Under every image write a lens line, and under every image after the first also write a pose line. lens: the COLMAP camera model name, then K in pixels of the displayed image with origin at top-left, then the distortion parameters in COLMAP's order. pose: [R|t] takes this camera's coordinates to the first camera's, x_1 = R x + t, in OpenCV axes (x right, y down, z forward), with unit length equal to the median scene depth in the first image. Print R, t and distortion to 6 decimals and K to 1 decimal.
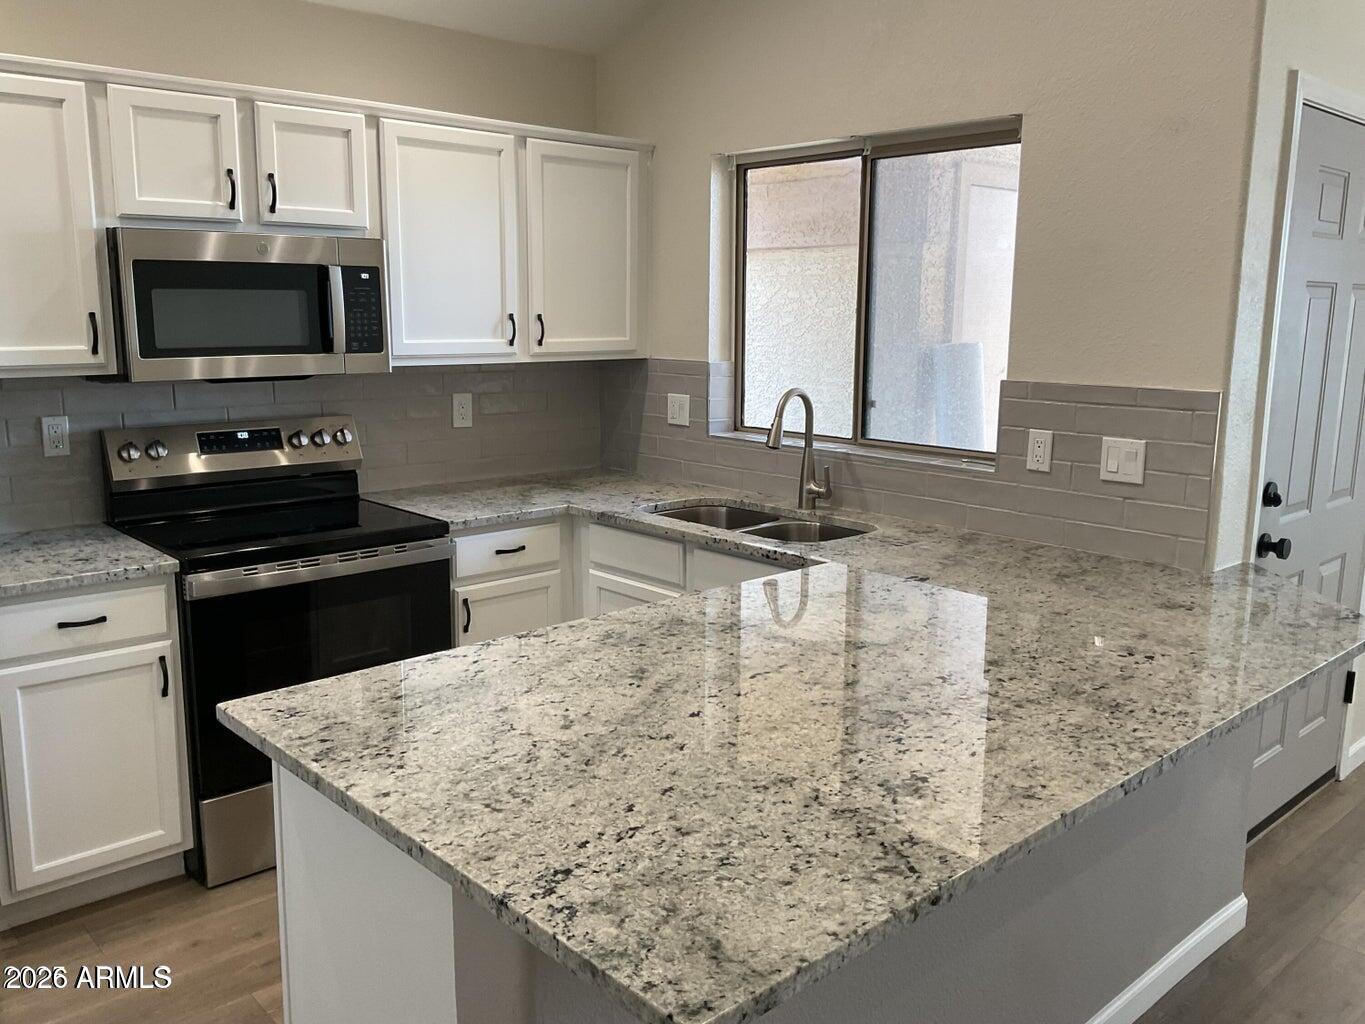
lens RADIAL K [[1123.3, 0, 676.6], [0, 1123.3, 499.9], [0, 0, 1]] dist [0.083550, -0.143246]
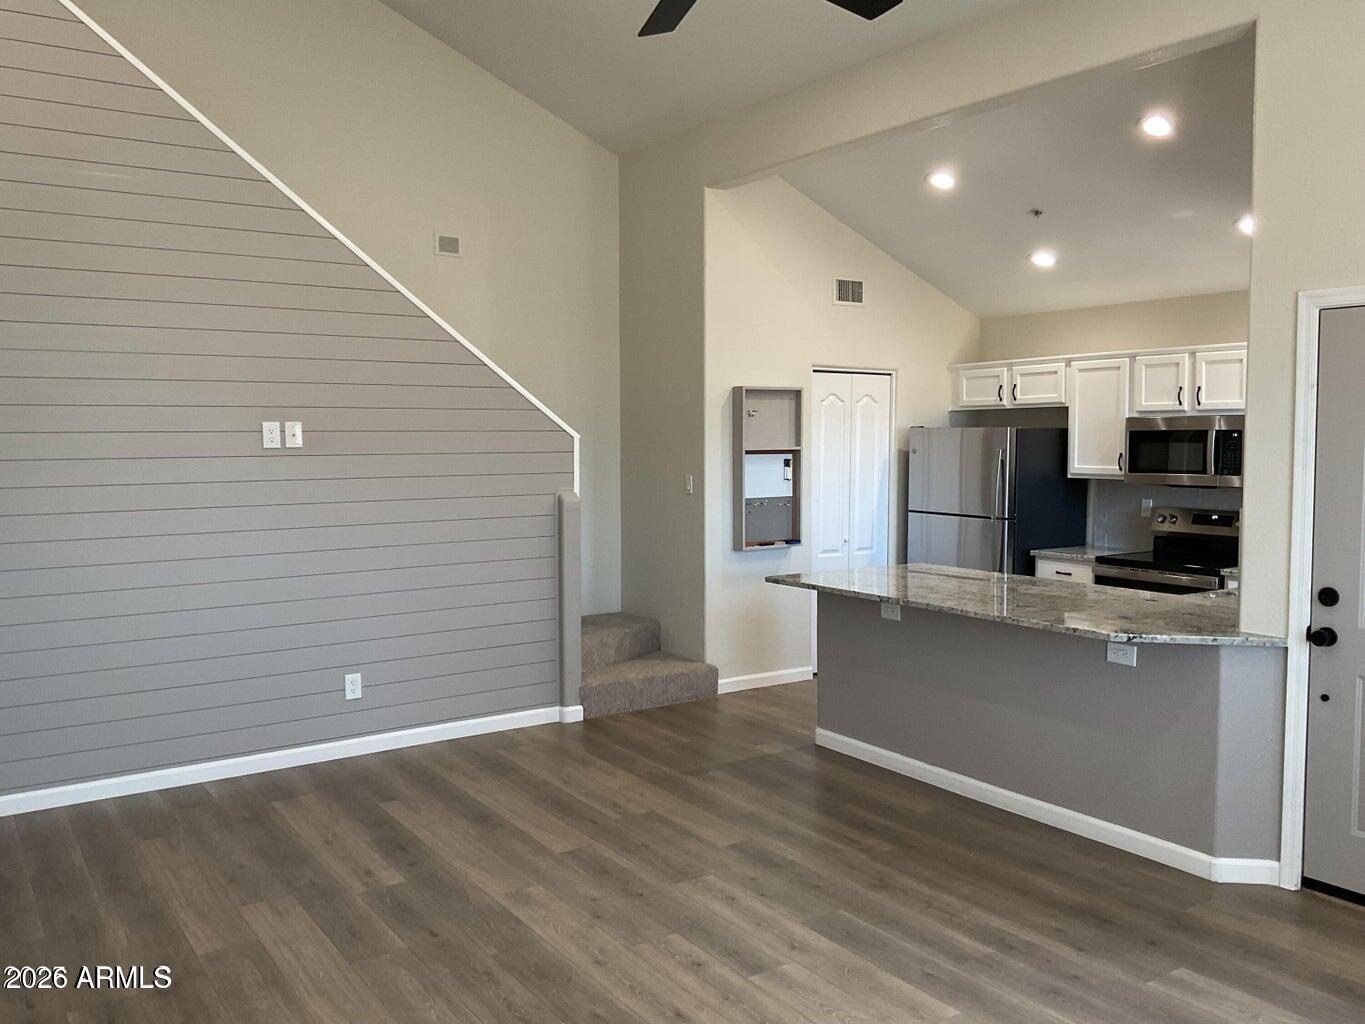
lens RADIAL K [[1123.3, 0, 676.6], [0, 1123.3, 499.9], [0, 0, 1]] dist [0.083550, -0.143246]
pose [[-0.143926, 0.046980, -0.988473, 1.803394], [-0.173240, 0.982251, 0.071909, -0.073887], [0.974306, 0.181593, -0.133233, 0.404291]]
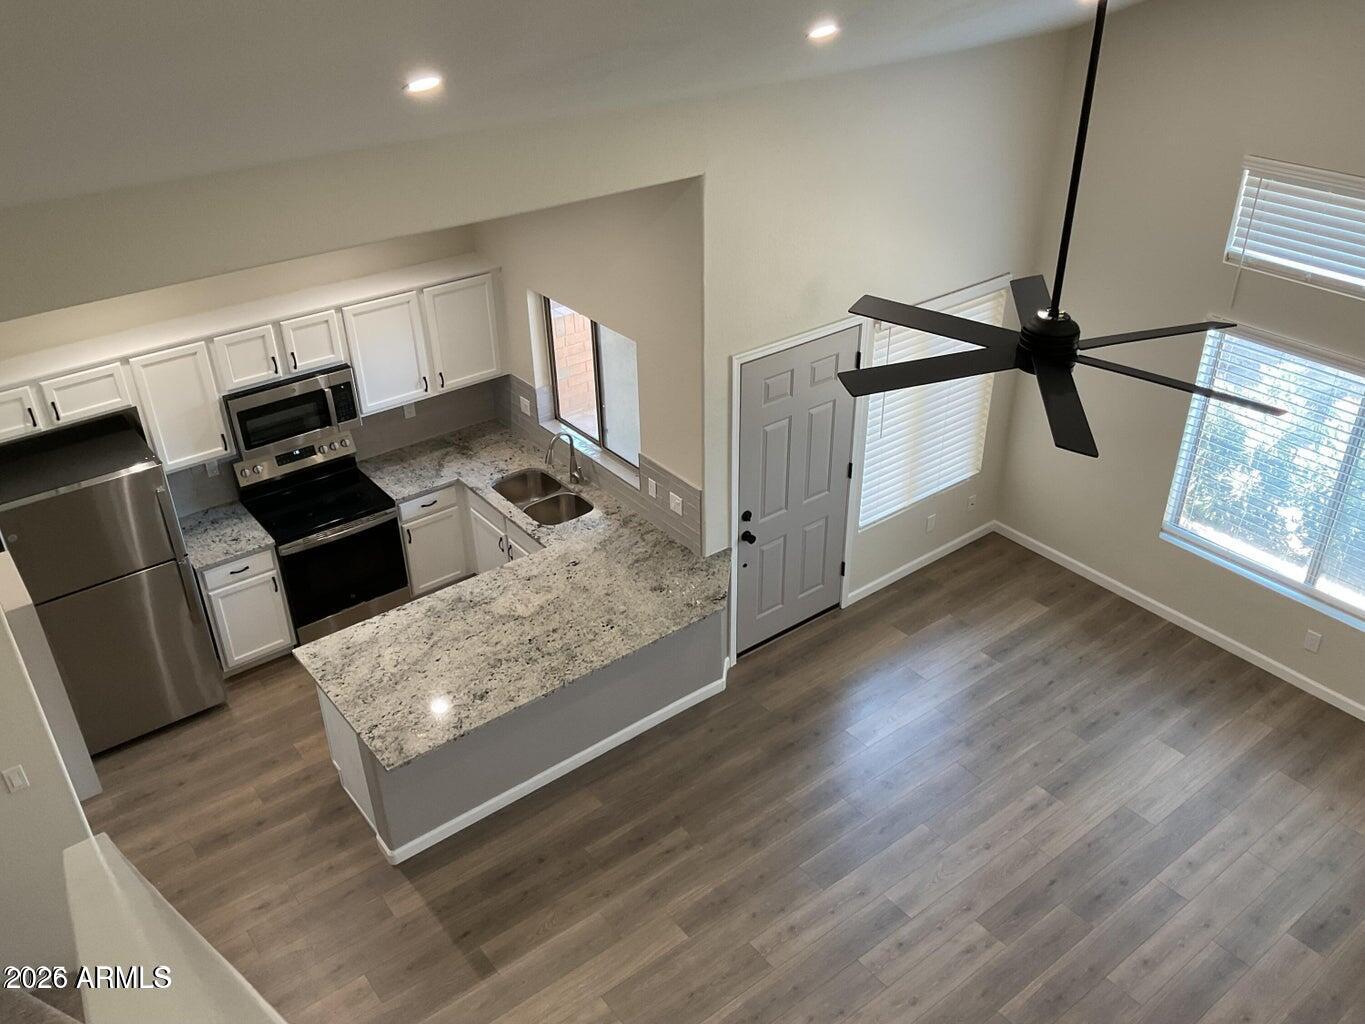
lens RADIAL K [[1123.3, 0, 676.6], [0, 1123.3, 499.9], [0, 0, 1]] dist [0.083550, -0.143246]
pose [[0.996254, 0.017360, -0.084713, 0.540336], [0.012847, 0.939059, 0.343517, -0.750708], [0.085513, -0.343319, 0.935318, -1.006017]]
